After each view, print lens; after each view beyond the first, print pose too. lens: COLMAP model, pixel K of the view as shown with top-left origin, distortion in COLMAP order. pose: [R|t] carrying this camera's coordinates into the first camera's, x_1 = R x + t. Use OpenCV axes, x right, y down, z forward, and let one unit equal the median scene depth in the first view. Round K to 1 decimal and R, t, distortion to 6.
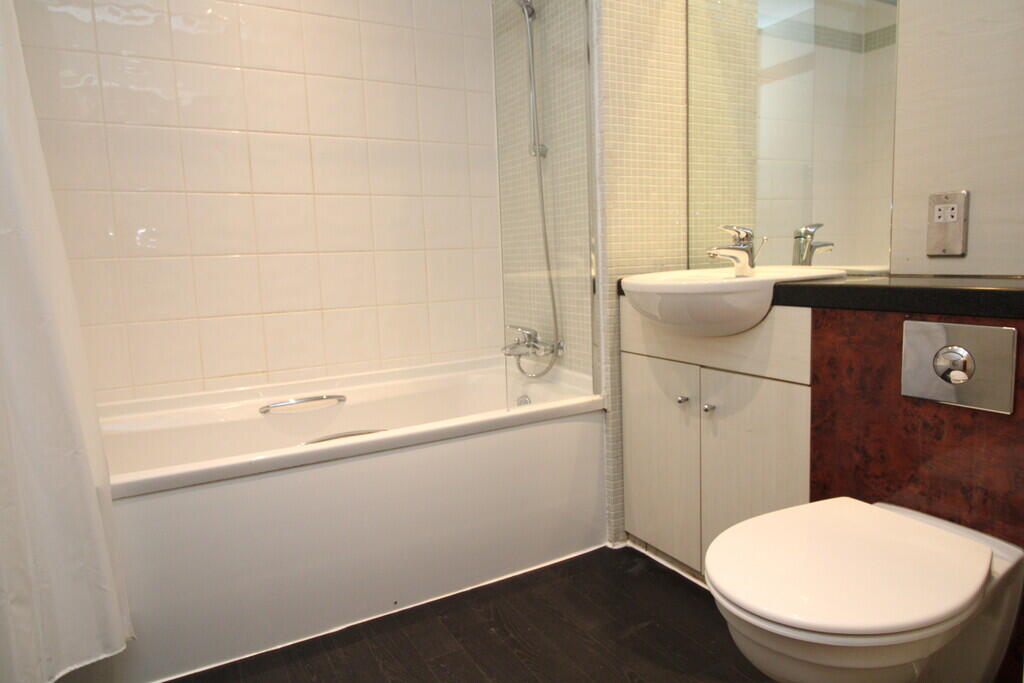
lens RADIAL K [[648.2, 0, 517.2], [0, 648.2, 334.6], [0, 0, 1]] dist [0.003950, -0.010304]
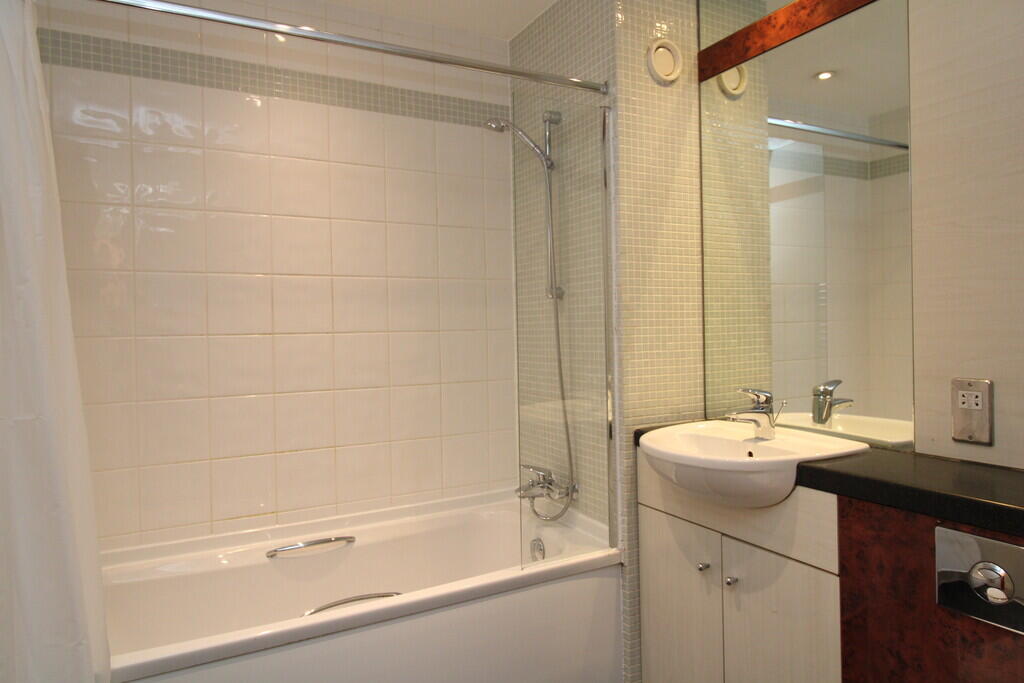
lens RADIAL K [[648.2, 0, 517.2], [0, 648.2, 334.6], [0, 0, 1]] dist [0.003950, -0.010304]
pose [[0.999773, 0.016468, -0.013495, -0.013349], [-0.017901, 0.993318, -0.114010, -0.112945], [0.011527, 0.114225, 0.993388, -0.002650]]
